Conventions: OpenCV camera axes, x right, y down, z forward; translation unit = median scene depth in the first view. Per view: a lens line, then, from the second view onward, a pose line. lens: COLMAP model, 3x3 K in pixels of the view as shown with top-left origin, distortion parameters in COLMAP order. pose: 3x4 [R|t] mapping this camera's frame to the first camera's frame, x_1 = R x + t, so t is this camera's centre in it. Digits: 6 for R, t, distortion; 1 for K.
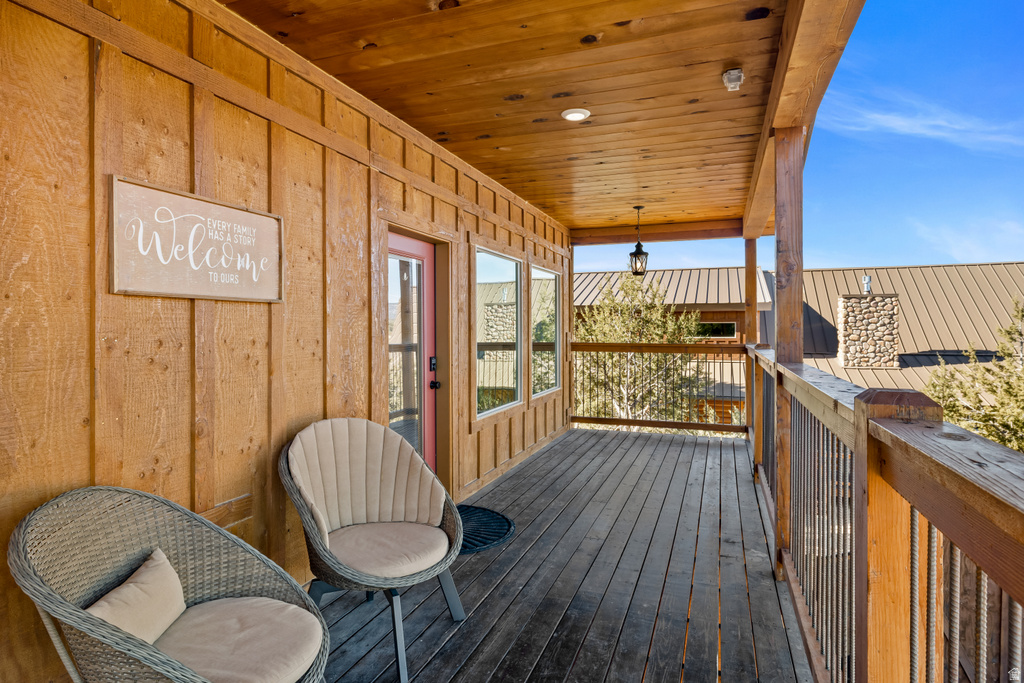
lens RADIAL K [[580.2, 0, 505.9], [0, 580.2, 338.3], [0, 0, 1]] dist [0.000060, -0.000162]
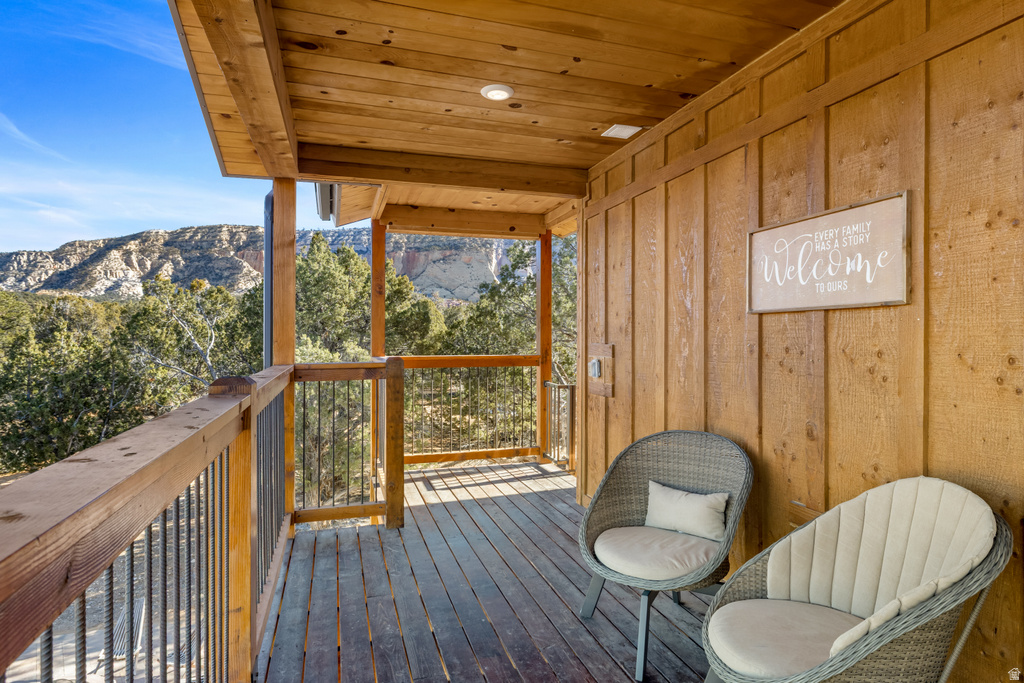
lens RADIAL K [[589.3, 0, 512.0], [0, 589.3, 341.5], [0, 0, 1]] dist [0.001163, -0.001225]
pose [[-0.797410, 0.004941, -0.603417, 0.467576], [-0.008259, 0.999783, 0.019101, -0.021538], [0.603381, 0.020215, -0.797197, 1.250348]]
